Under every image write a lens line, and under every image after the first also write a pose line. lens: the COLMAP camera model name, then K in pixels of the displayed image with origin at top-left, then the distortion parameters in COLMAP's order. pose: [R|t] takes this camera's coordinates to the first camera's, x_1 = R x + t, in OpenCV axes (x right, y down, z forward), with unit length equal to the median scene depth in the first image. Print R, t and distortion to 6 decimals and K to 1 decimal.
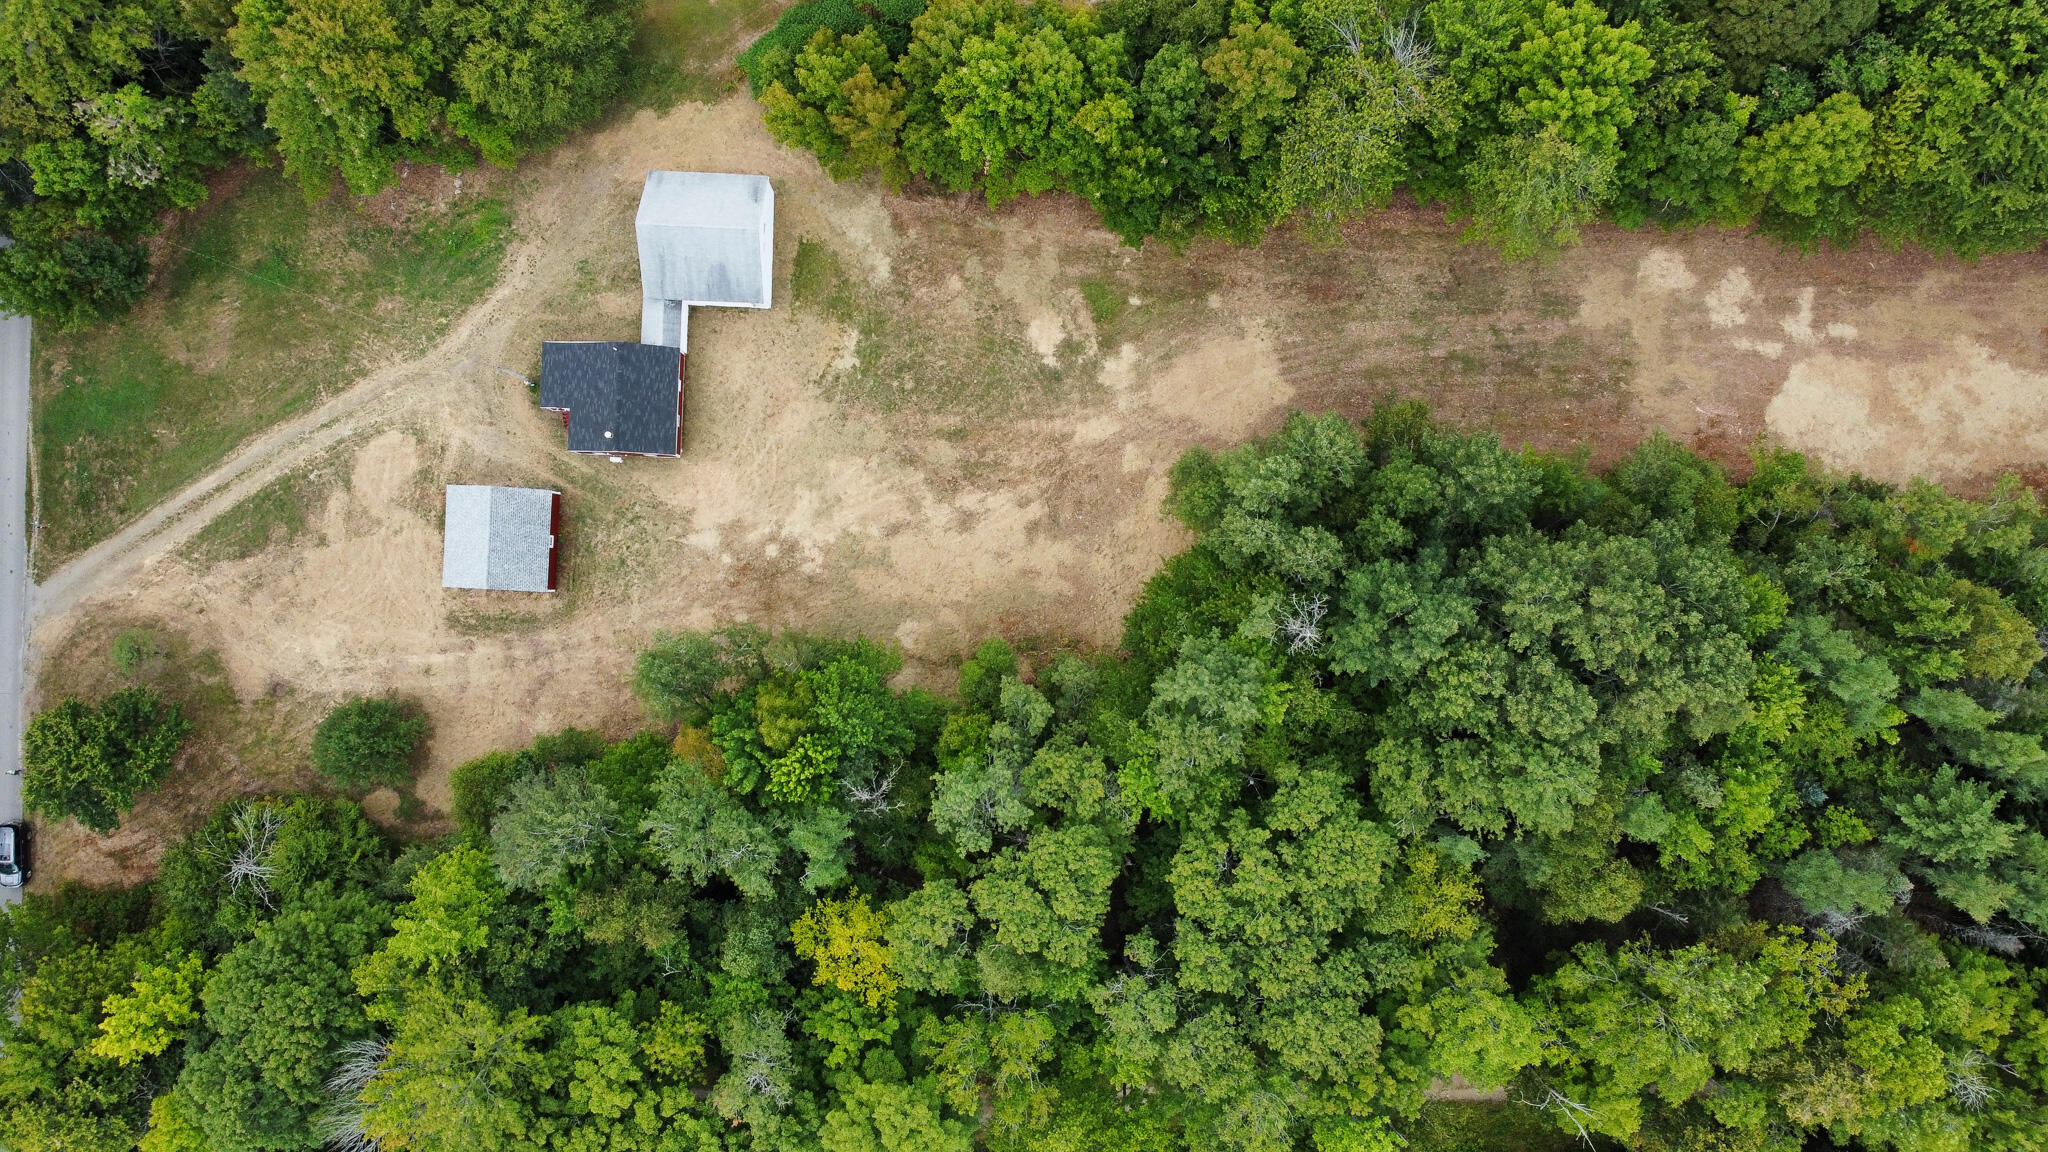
lens RADIAL K [[1610.3, 0, 1024.0], [0, 1610.3, 576.0], [0, 0, 1]] dist [0.002753, -0.010059]
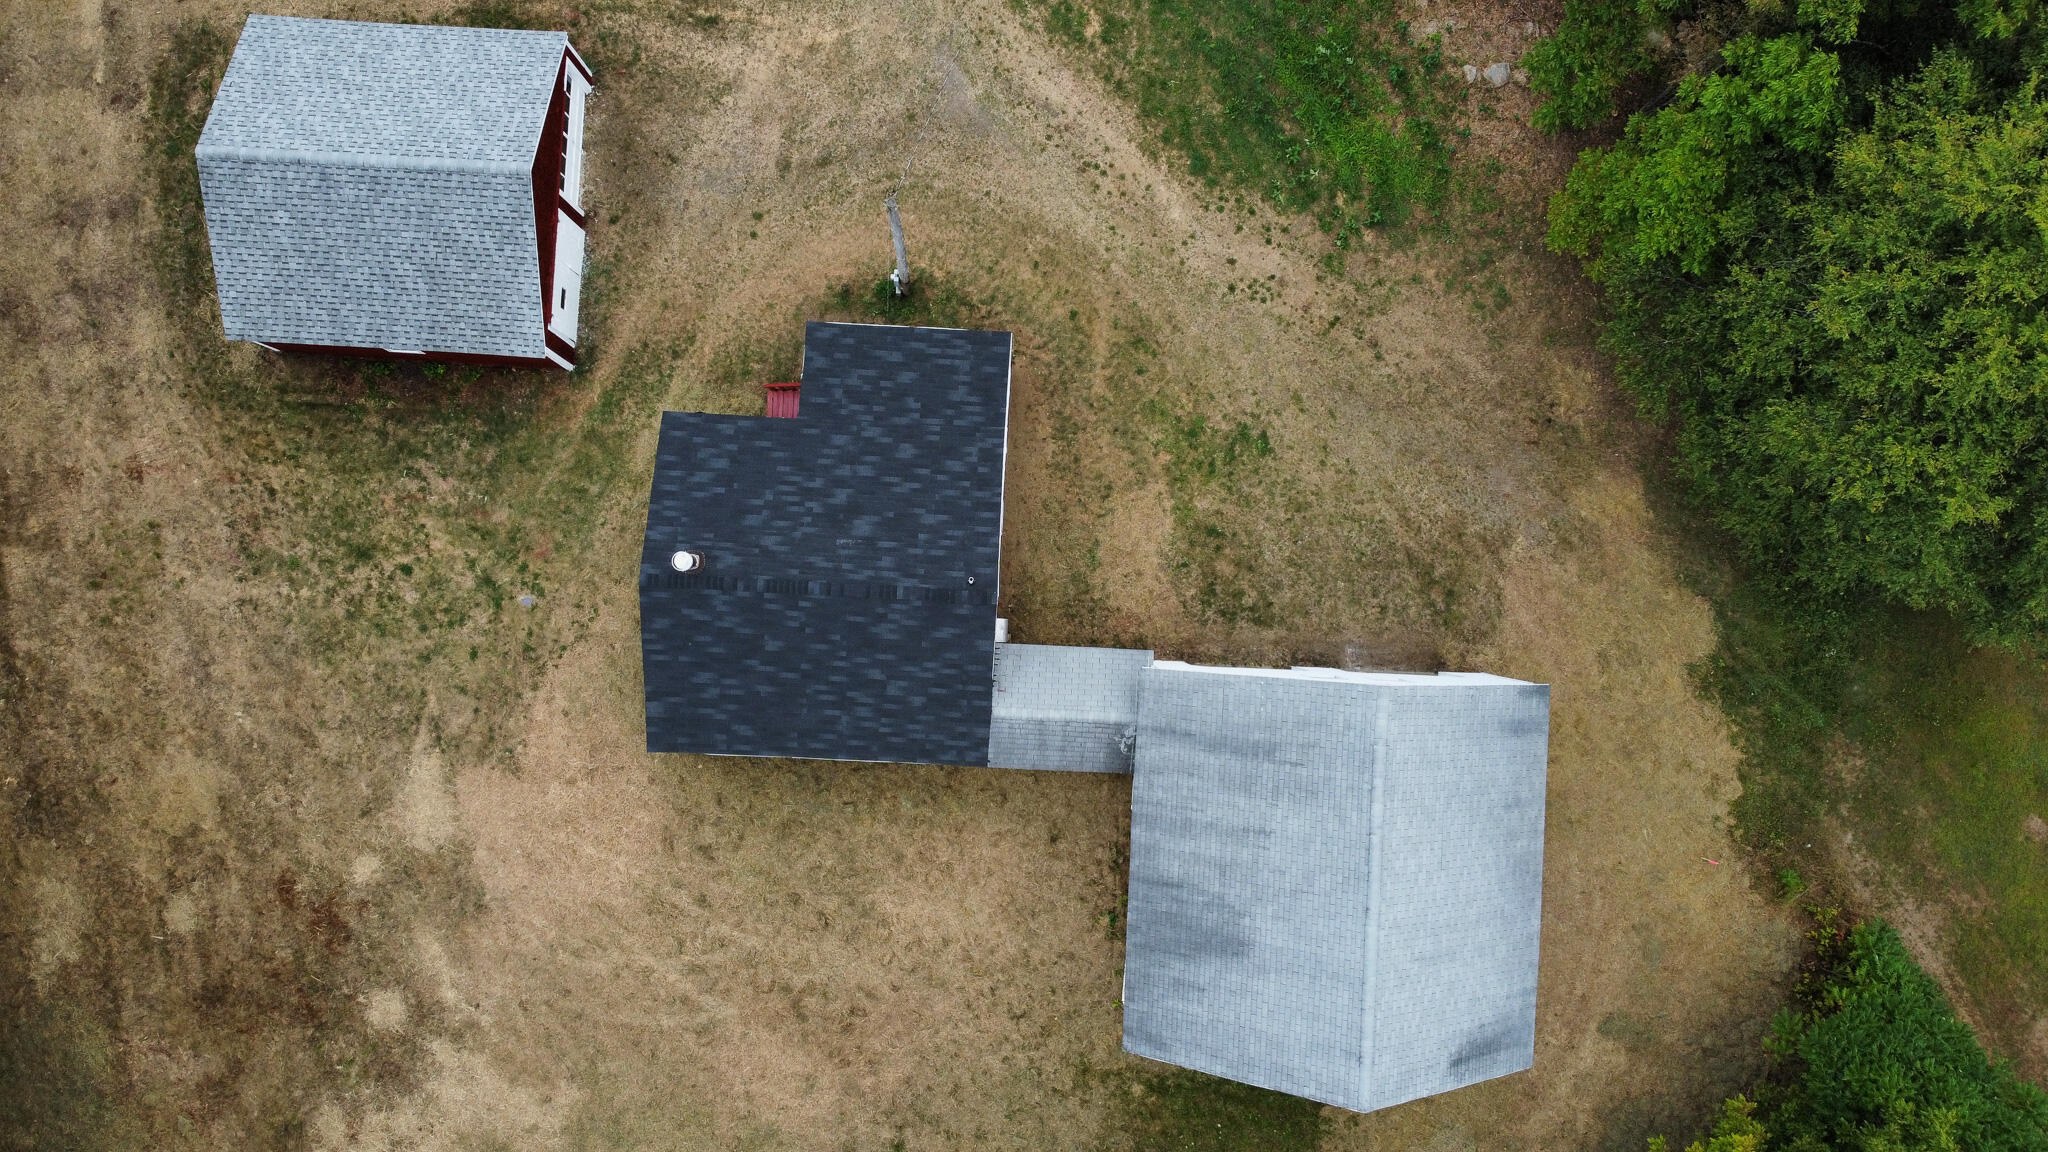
lens RADIAL K [[1610.3, 0, 1024.0], [0, 1610.3, 576.0], [0, 0, 1]] dist [0.002753, -0.010059]
pose [[-0.005482, 0.999492, -0.031405, -0.234761], [-0.999874, -0.005947, -0.014709, -0.140079], [-0.014888, 0.031321, 0.999398, 0.665664]]
